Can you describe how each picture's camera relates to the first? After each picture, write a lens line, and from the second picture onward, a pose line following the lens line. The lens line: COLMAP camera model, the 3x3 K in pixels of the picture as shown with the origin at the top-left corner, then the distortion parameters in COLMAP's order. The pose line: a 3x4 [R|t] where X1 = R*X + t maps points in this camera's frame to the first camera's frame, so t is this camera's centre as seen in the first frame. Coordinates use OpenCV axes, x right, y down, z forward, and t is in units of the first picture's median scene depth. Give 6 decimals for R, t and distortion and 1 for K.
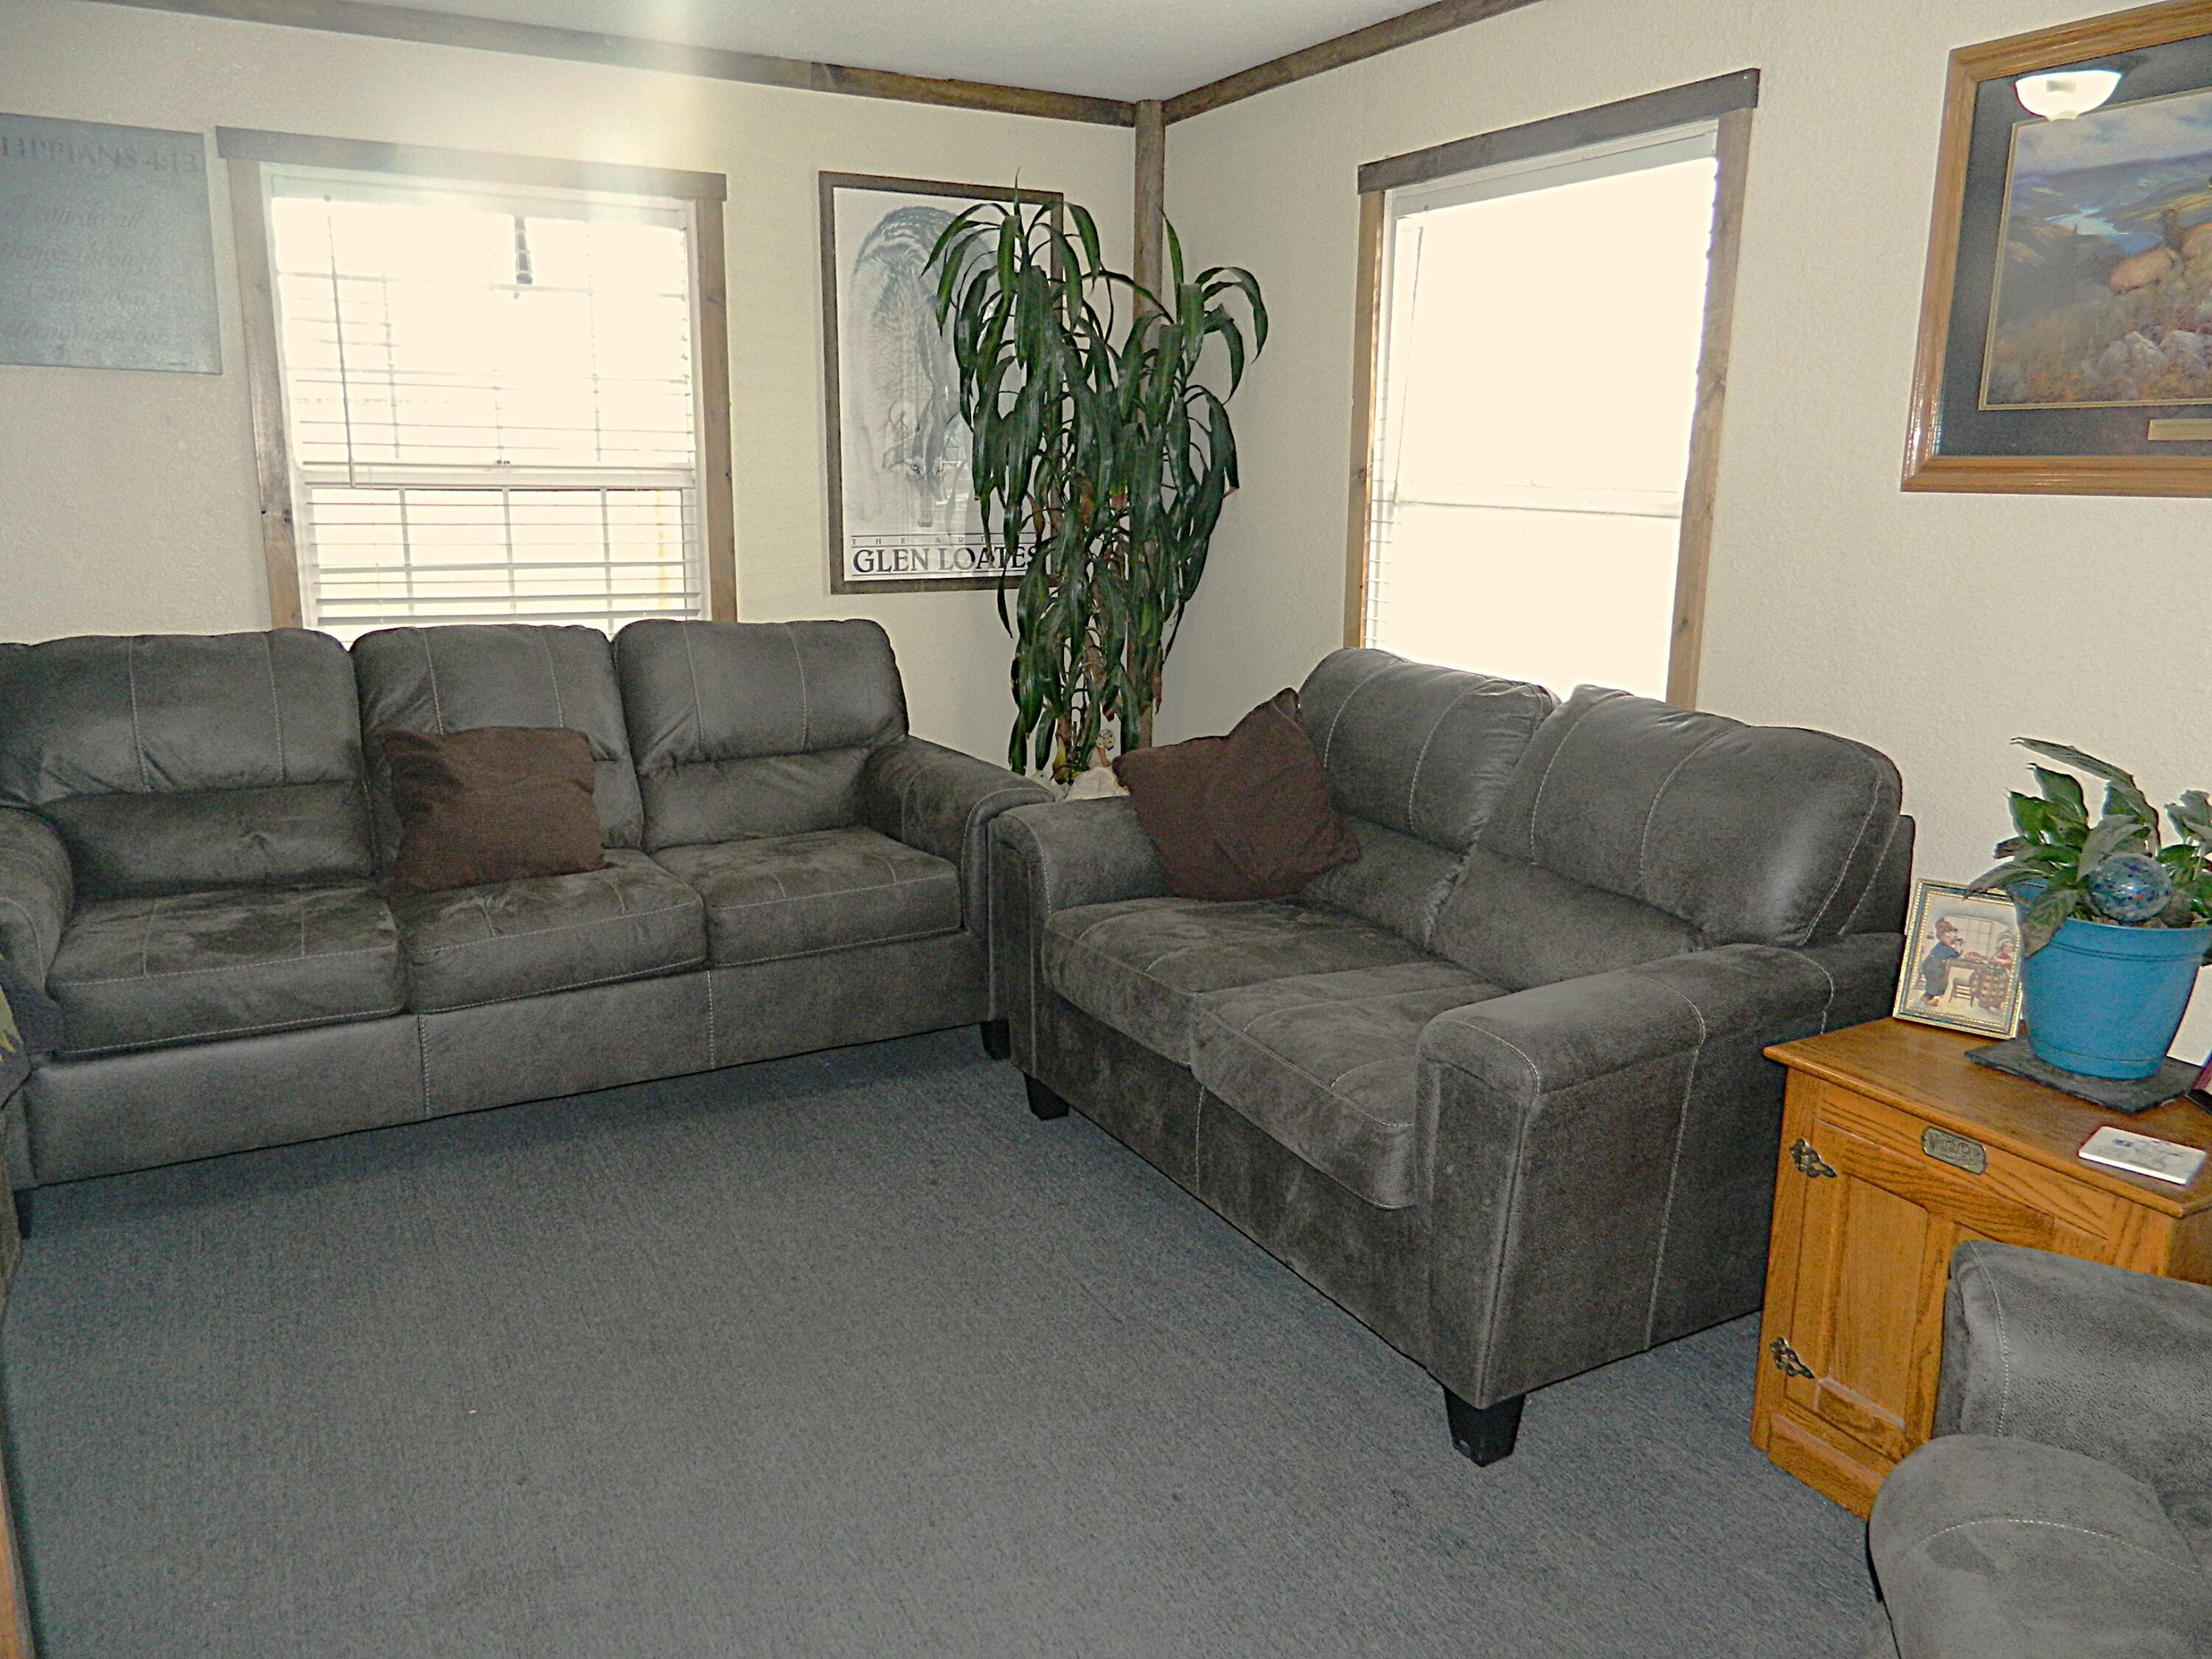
lens RADIAL K [[1645.0, 0, 1110.2], [0, 1645.0, 835.4], [0, 0, 1]] dist [0.003323, -0.003646]
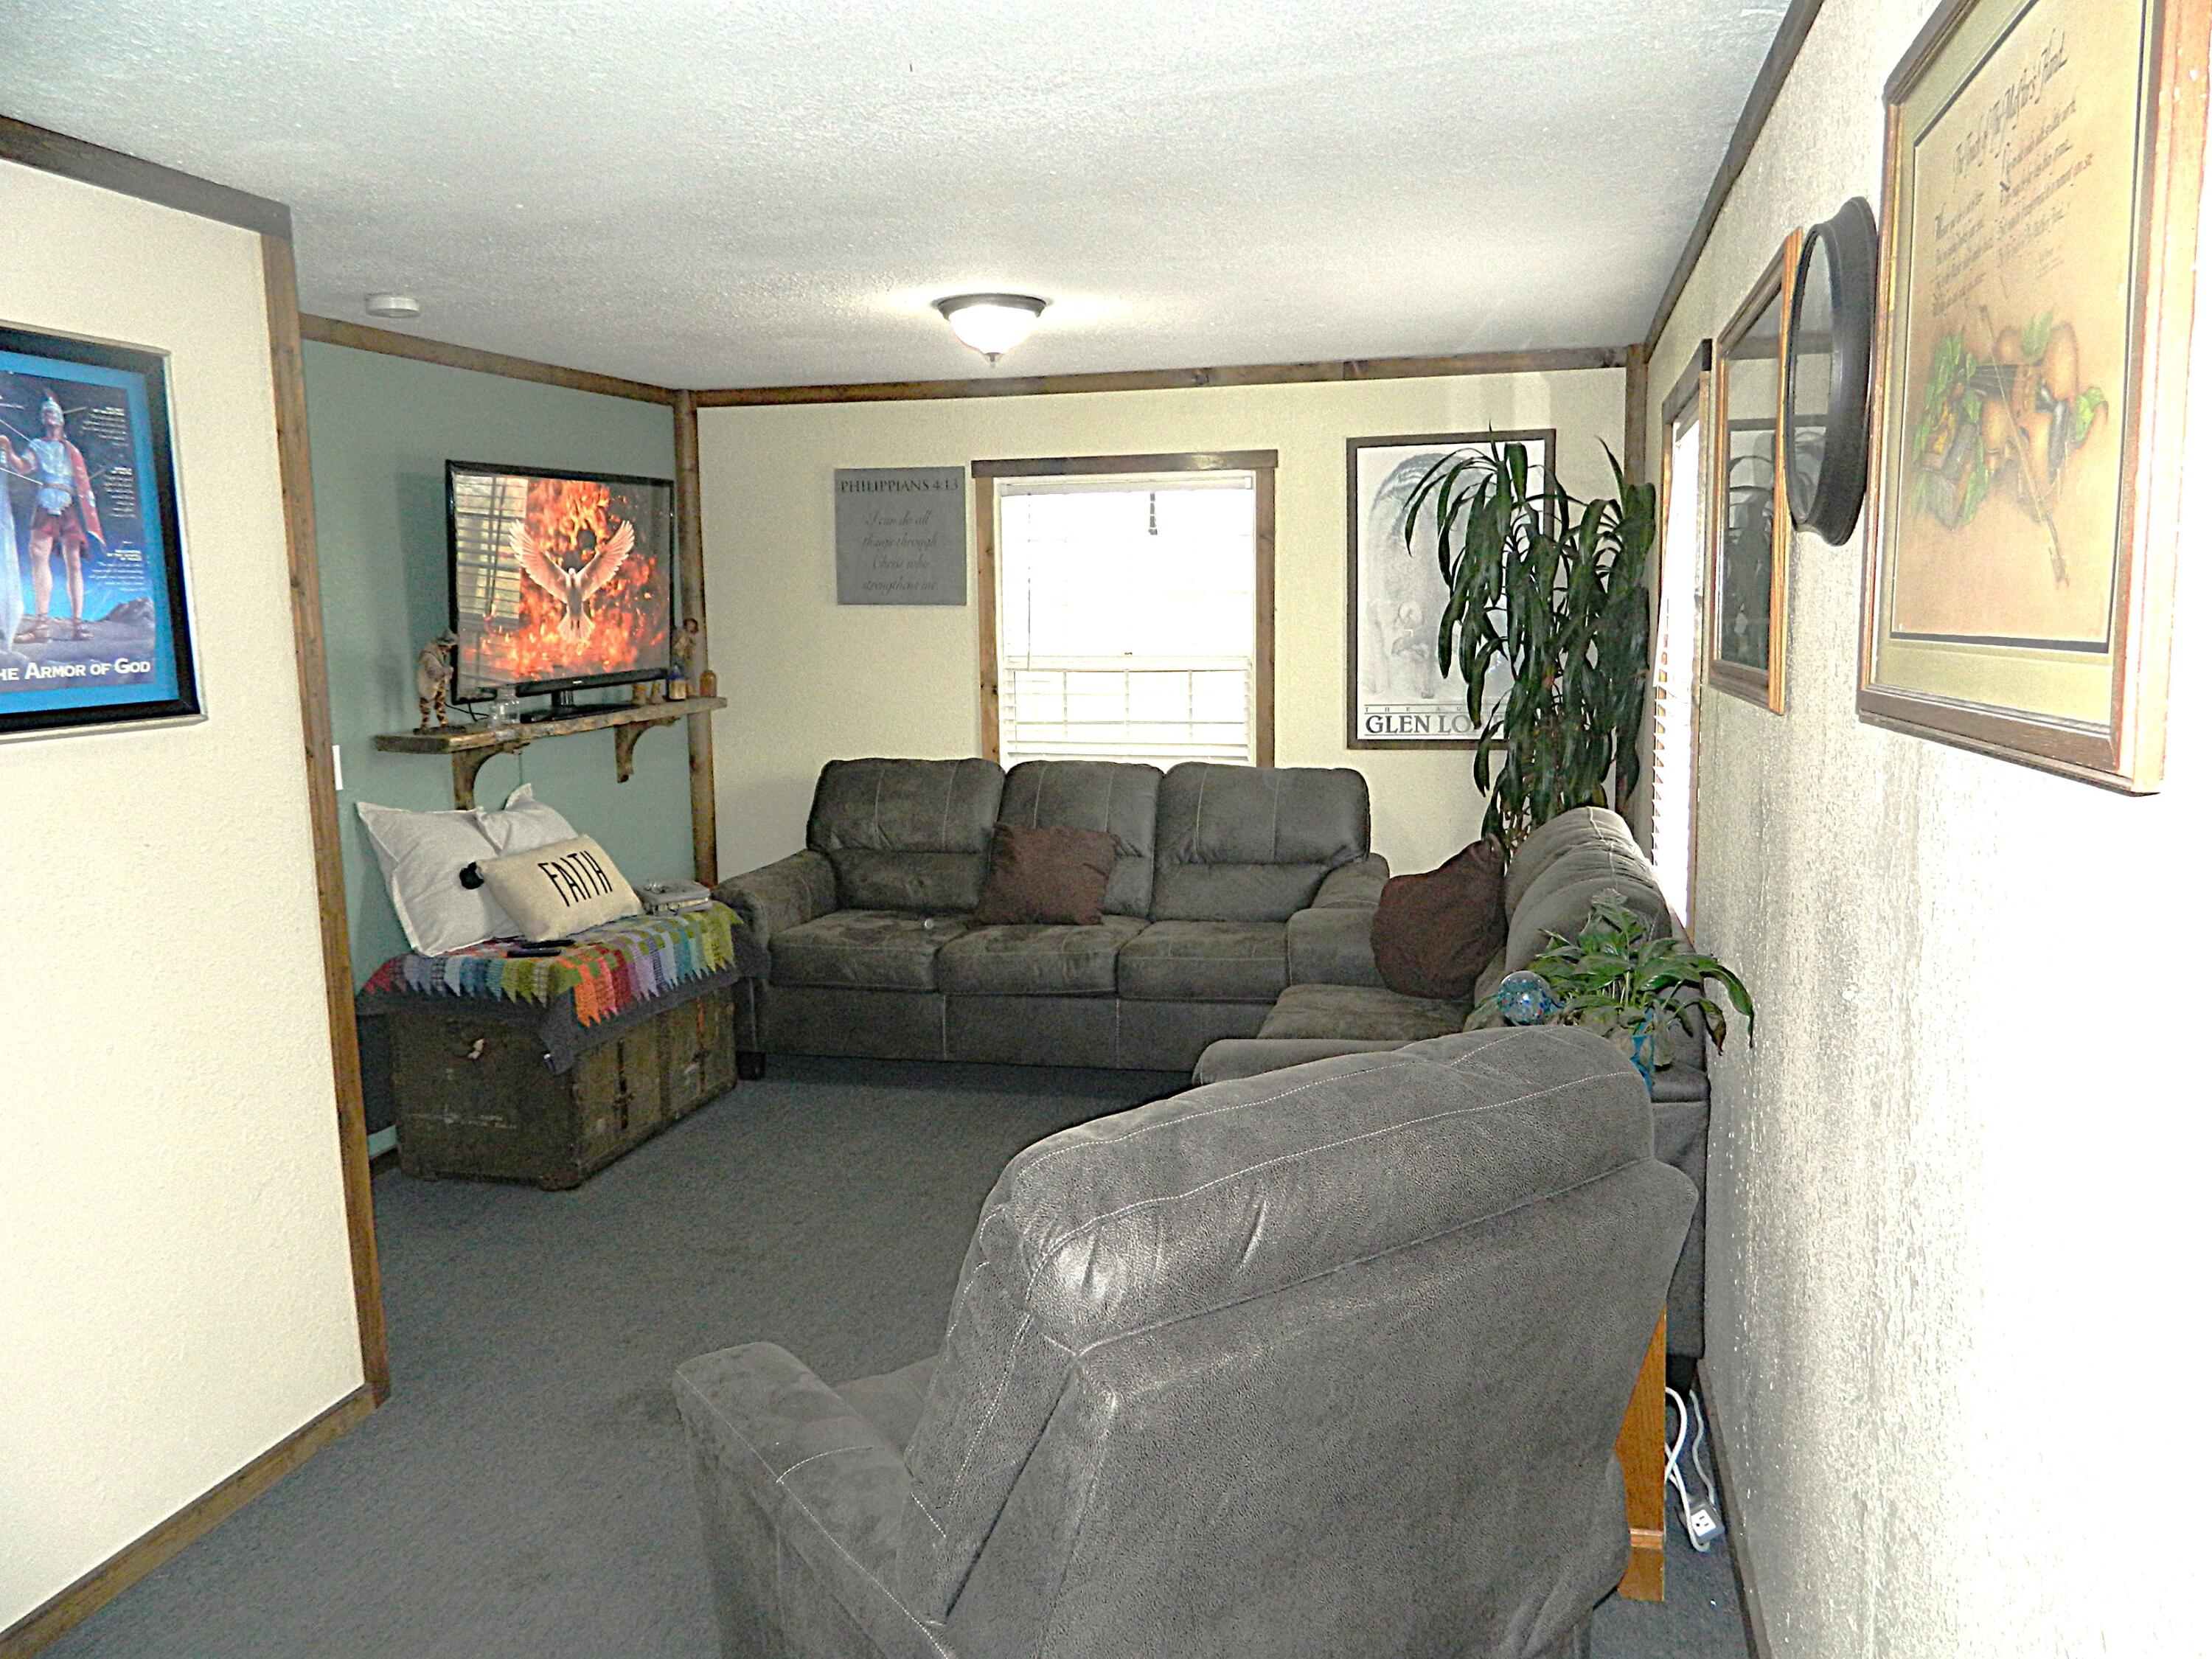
lens RADIAL K [[1645.0, 0, 1110.8], [0, 1645.0, 828.6], [0, 0, 1]] dist [0.003323, -0.003646]
pose [[0.736818, 0.059112, -0.673502, 0.591584], [-0.130374, 0.989896, -0.055748, 0.013304], [0.663402, 0.128883, 0.737080, -0.079616]]
